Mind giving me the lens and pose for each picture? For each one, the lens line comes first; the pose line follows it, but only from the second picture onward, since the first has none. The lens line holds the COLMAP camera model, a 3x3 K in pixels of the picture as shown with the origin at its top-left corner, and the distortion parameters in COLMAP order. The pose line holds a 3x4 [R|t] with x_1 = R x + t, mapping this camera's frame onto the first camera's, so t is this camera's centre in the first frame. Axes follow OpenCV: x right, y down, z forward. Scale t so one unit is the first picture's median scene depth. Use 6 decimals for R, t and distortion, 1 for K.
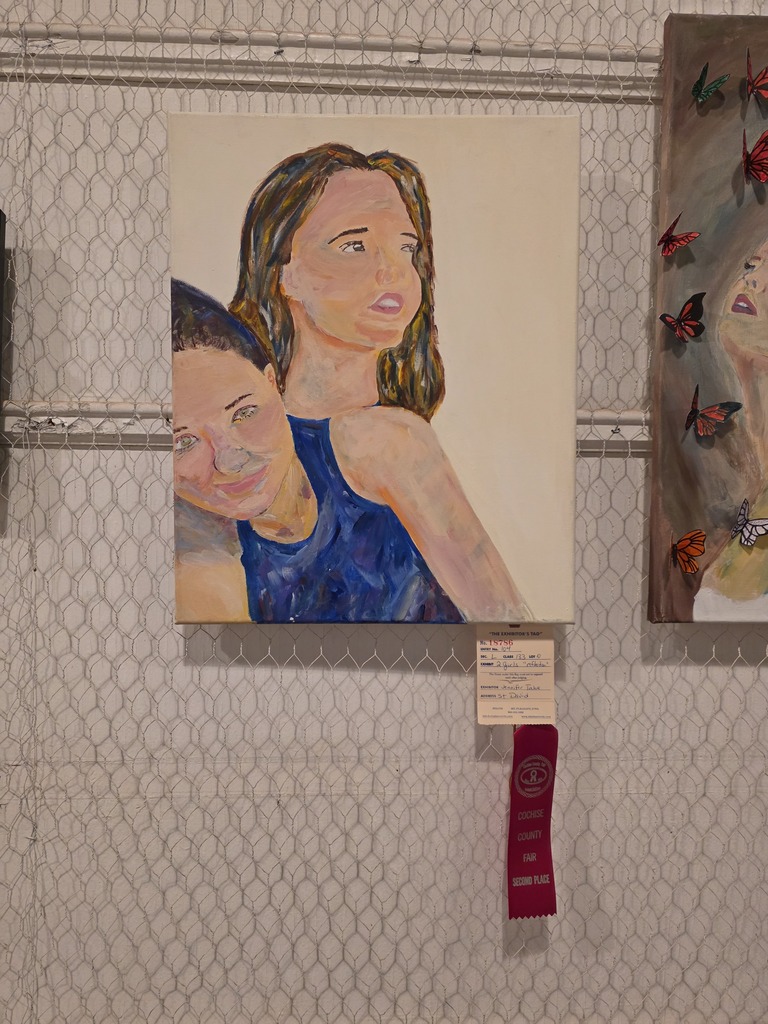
lens RADIAL K [[688.7, 0, 281.1], [0, 688.7, 501.8], [0, 0, 1]] dist [0.028916, -0.044668]
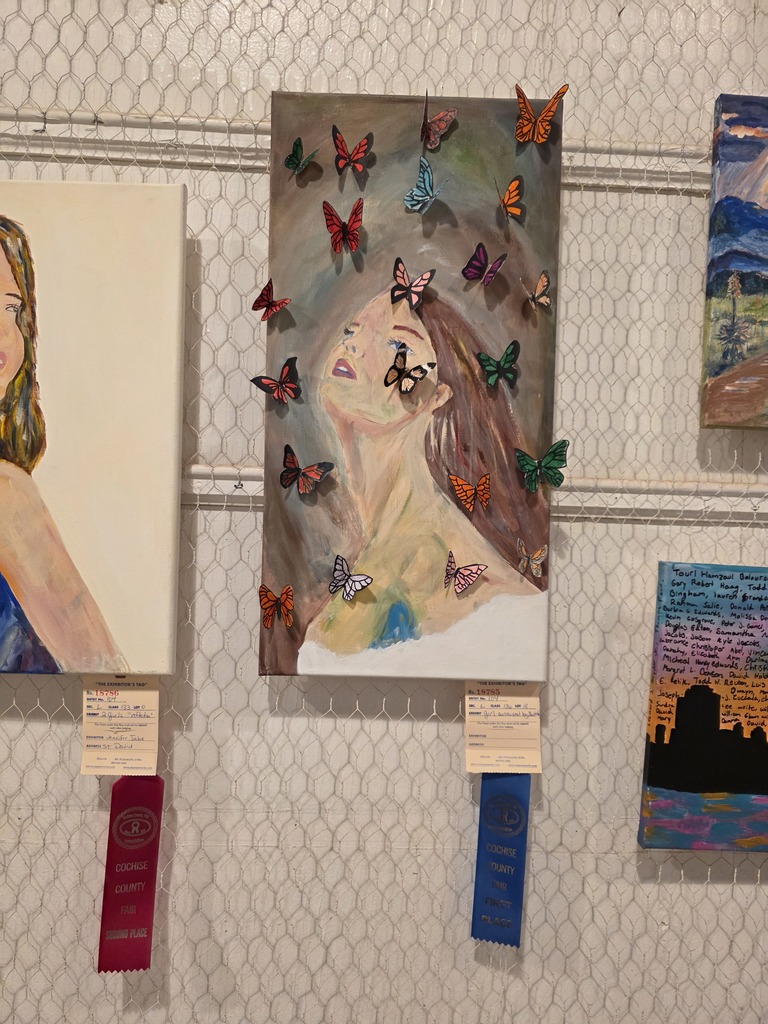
lens RADIAL K [[688.7, 0, 332.6], [0, 688.7, 500.1], [0, 0, 1]] dist [0.028916, -0.044668]
pose [[0.999710, 0.020447, 0.012730, 0.635978], [-0.019896, 0.998919, -0.042006, -0.042871], [-0.013575, 0.041741, 0.999036, -0.028322]]
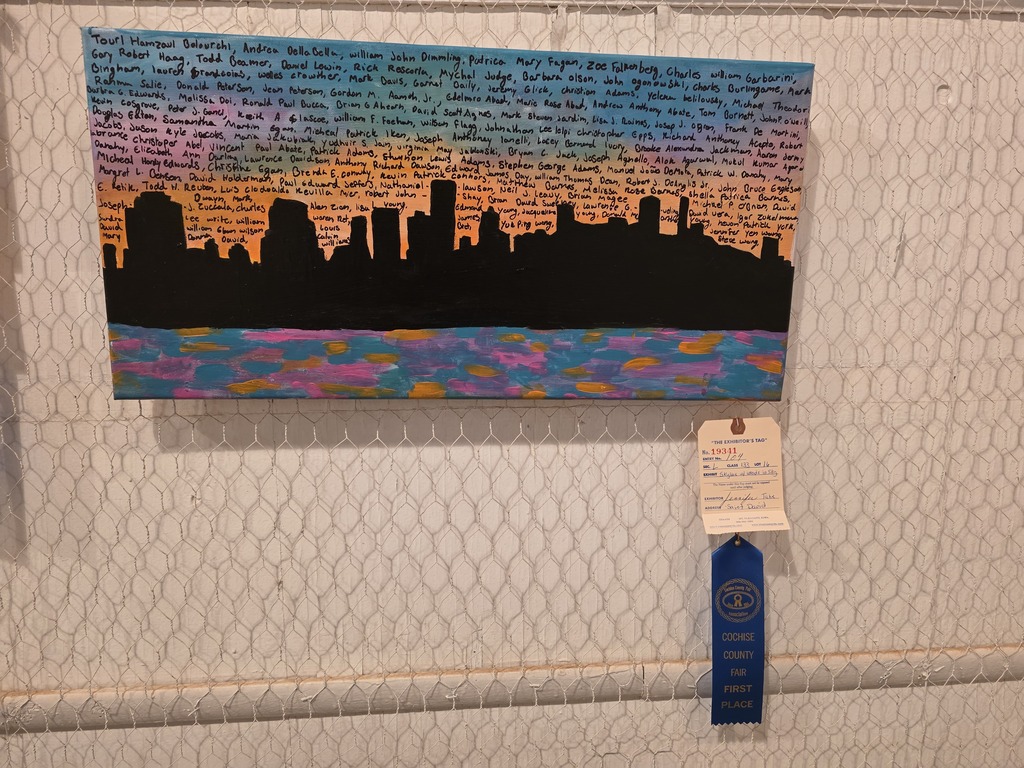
lens RADIAL K [[688.7, 0, 511.6], [0, 688.7, 385.3], [0, 0, 1]] dist [0.028916, -0.044668]
pose [[0.995689, -0.033143, 0.086627, 1.558827], [0.022701, 0.992652, 0.118856, 0.323117], [-0.089929, -0.116377, 0.989125, 0.130169]]
